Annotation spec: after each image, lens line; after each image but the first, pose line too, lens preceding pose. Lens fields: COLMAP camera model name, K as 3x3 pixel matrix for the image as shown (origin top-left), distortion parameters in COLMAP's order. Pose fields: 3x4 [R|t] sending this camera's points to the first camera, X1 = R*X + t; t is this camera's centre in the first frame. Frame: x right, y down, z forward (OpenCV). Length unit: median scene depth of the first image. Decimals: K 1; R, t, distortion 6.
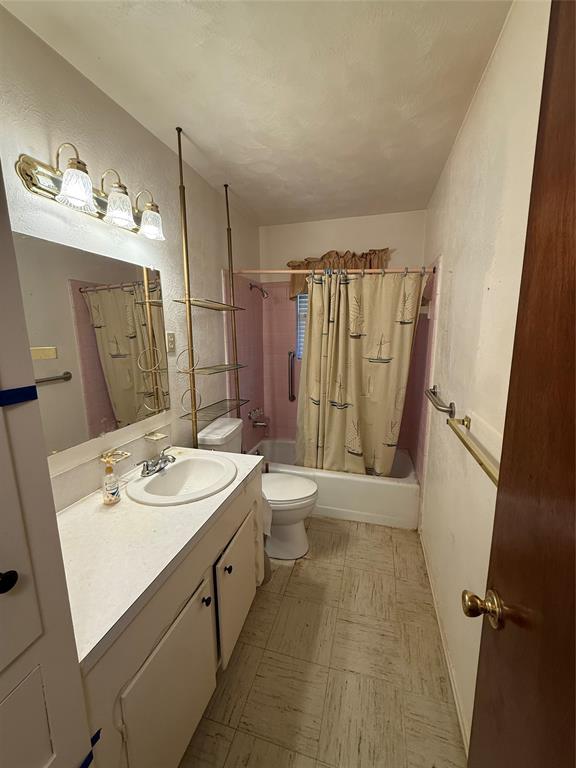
lens RADIAL K [[306.9, 0, 290.1], [0, 306.9, 381.5], [0, 0, 1]] dist [0.002246, 0.000182]
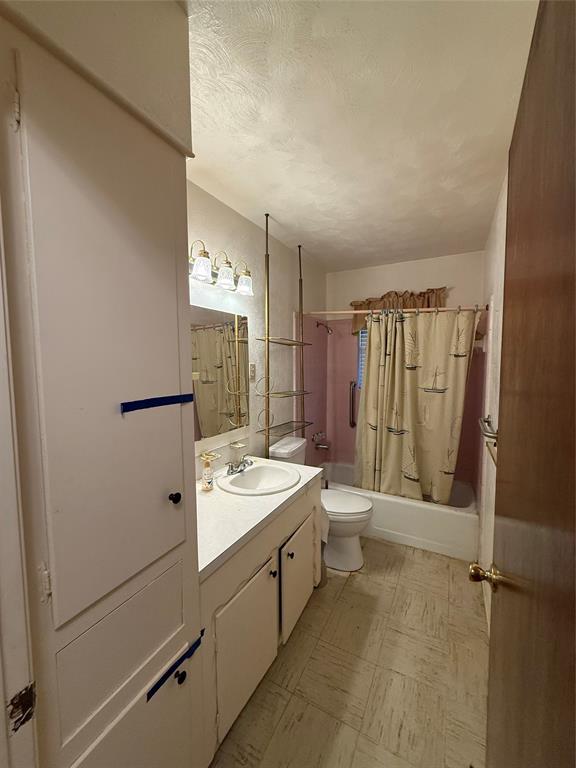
lens RADIAL K [[306.9, 0, 289.6], [0, 306.9, 384.1], [0, 0, 1]] dist [0.002246, 0.000182]
pose [[0.976587, 0.019671, -0.214219, 0.029859], [-0.038903, 0.995541, -0.085937, 0.024383], [0.211574, 0.092259, 0.972998, -0.174324]]
